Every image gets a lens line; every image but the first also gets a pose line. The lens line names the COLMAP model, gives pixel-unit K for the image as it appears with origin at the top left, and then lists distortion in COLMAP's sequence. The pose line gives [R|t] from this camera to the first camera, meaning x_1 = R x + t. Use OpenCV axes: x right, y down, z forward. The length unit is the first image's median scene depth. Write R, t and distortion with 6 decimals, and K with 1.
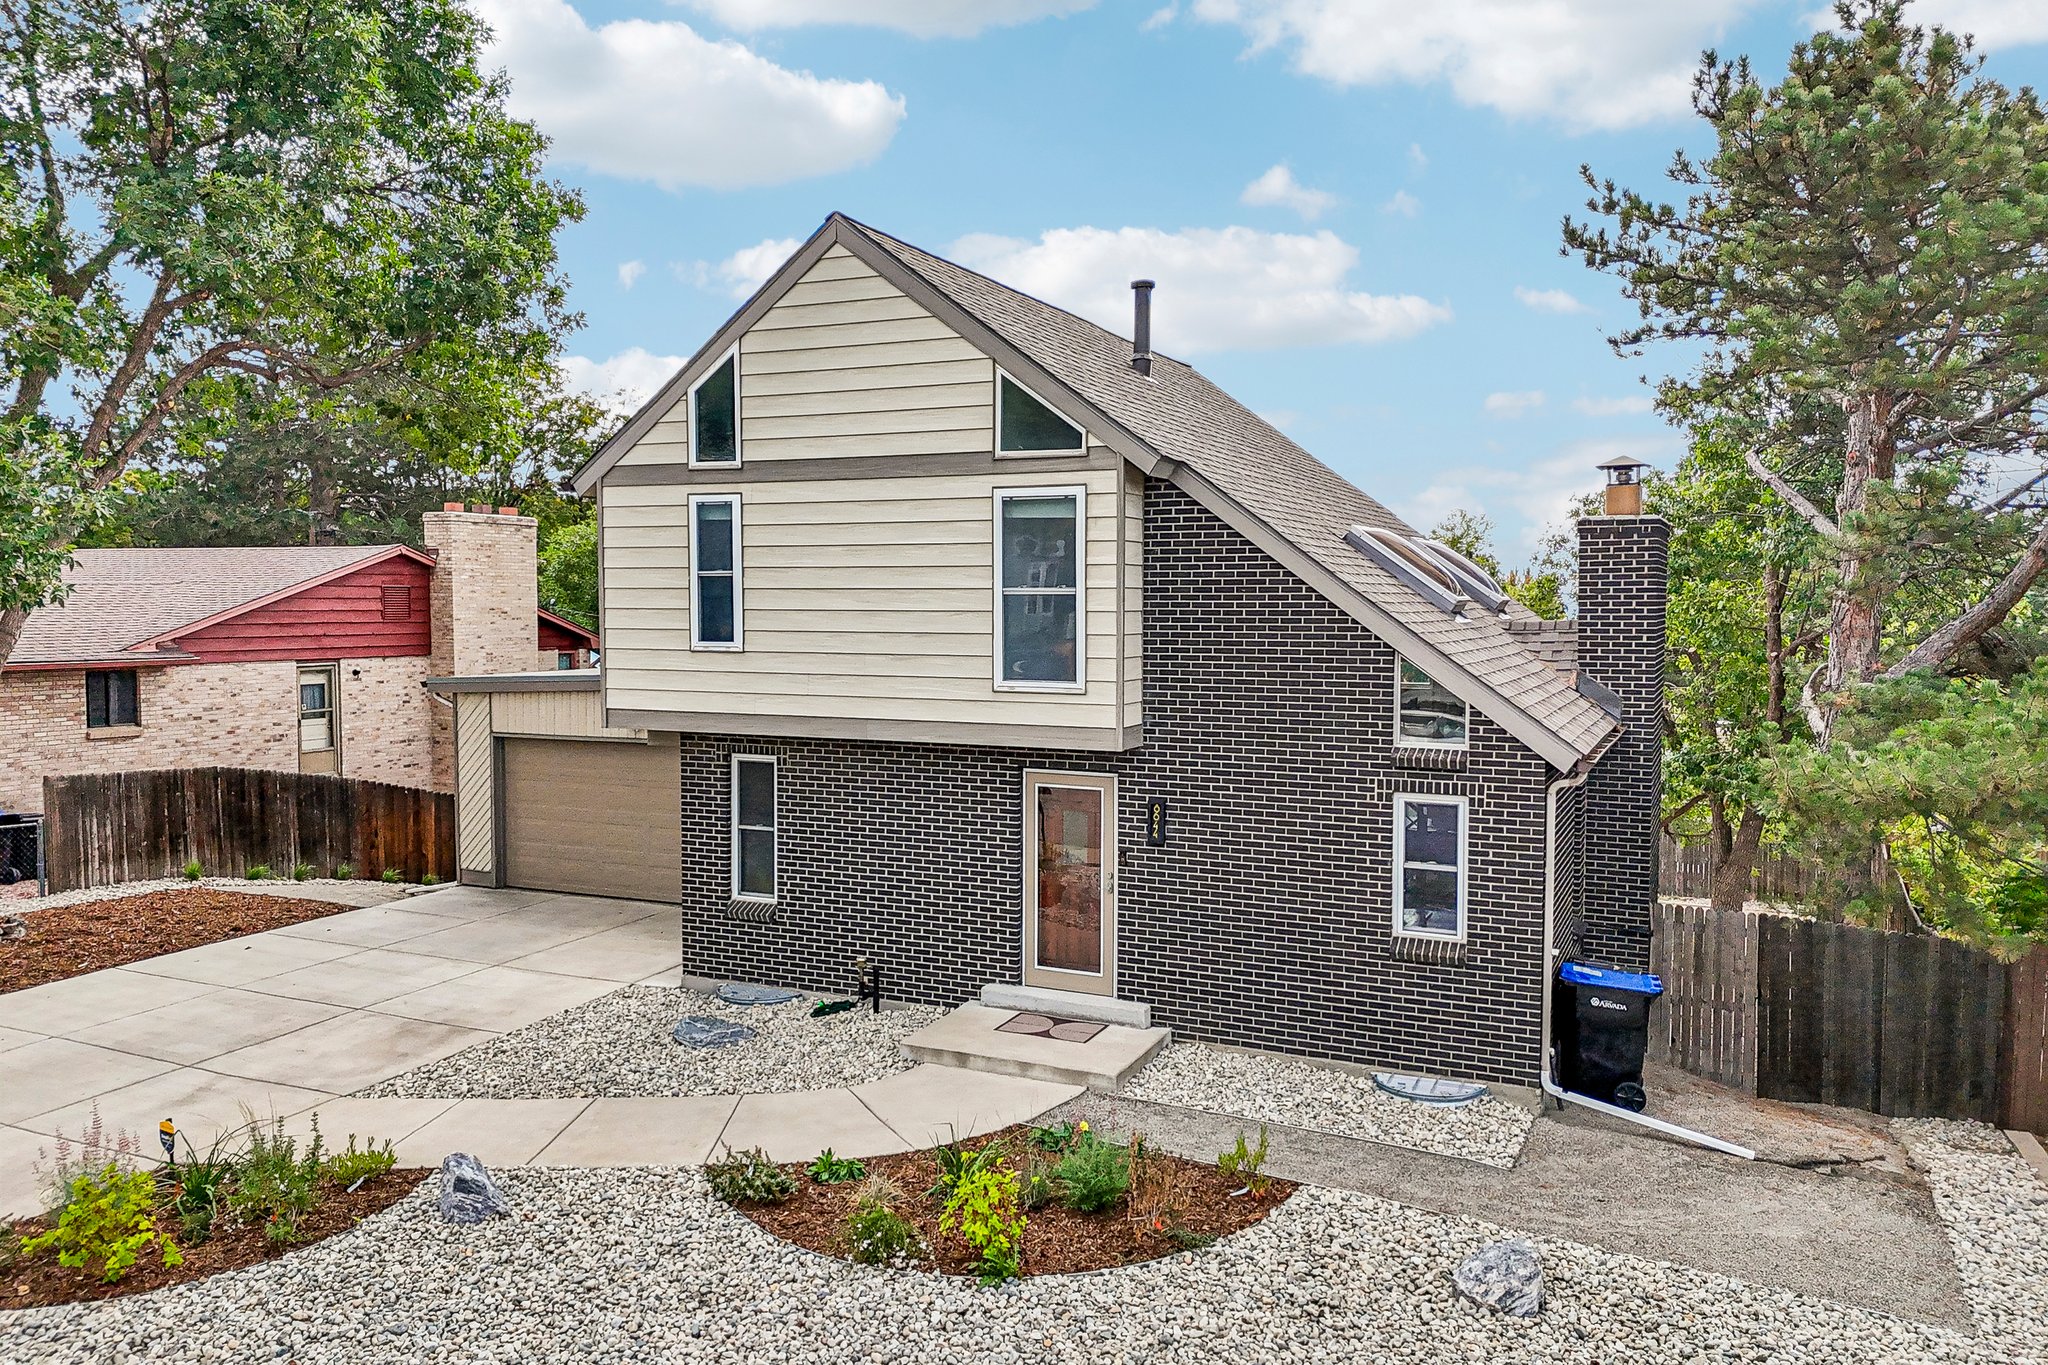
lens RADIAL K [[1507.2, 0, 1024.0], [0, 1507.2, 682.5], [0, 0, 1]] dist [0.083660, -0.094390]
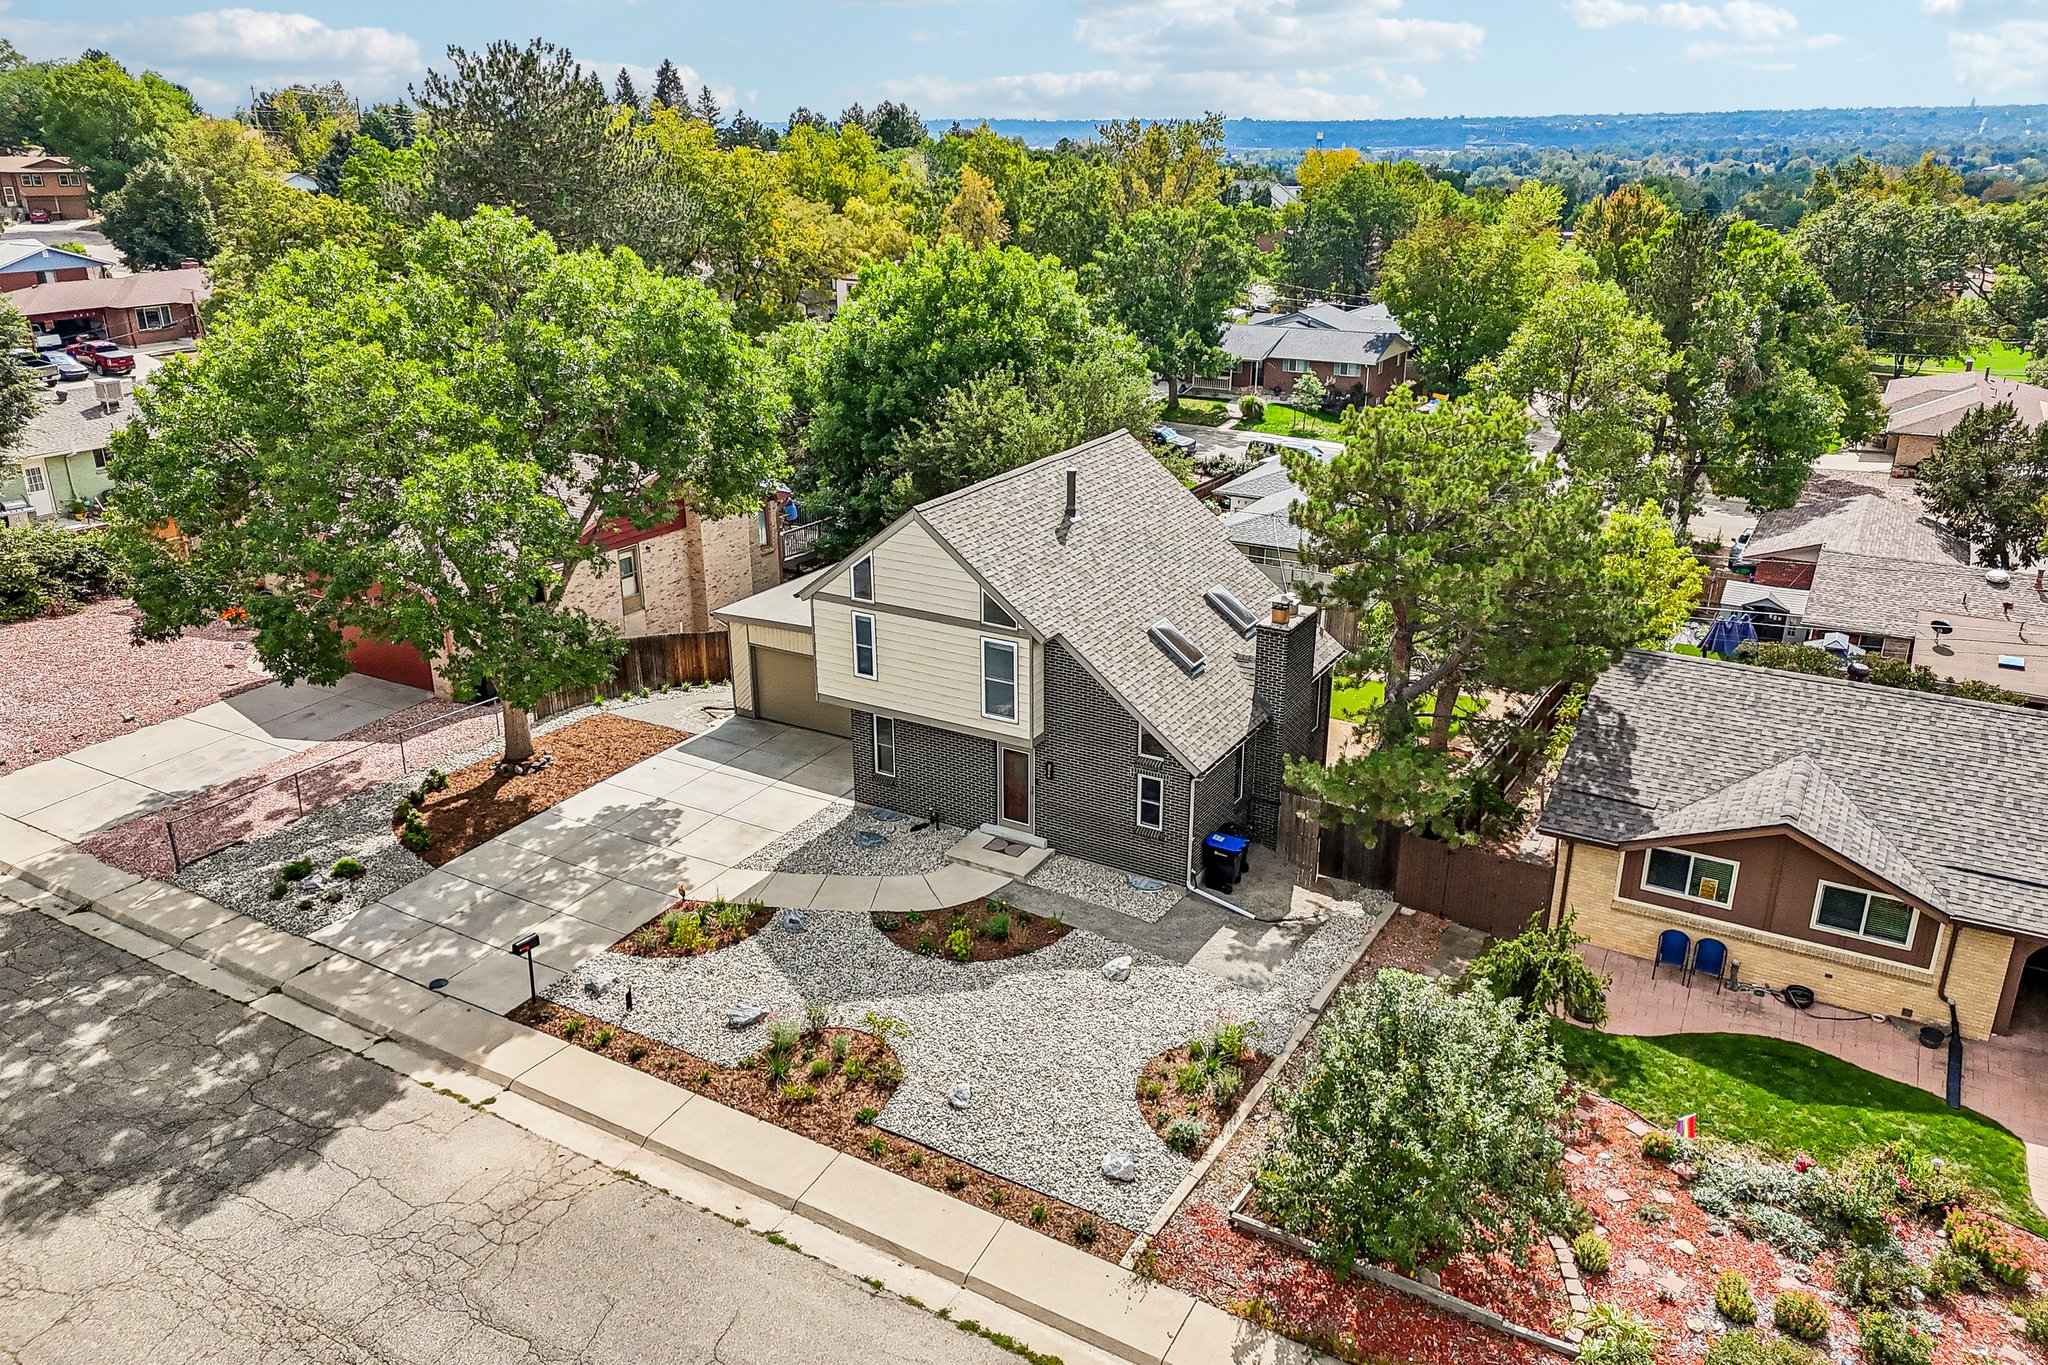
lens RADIAL K [[1507.2, 0, 1024.0], [0, 1507.2, 682.5], [0, 0, 1]] dist [0.083660, -0.094390]
pose [[0.996243, 0.027108, -0.082246, 0.236037], [-0.001817, 0.956079, 0.293103, -0.728678], [0.086579, -0.291853, 0.952537, -1.219736]]
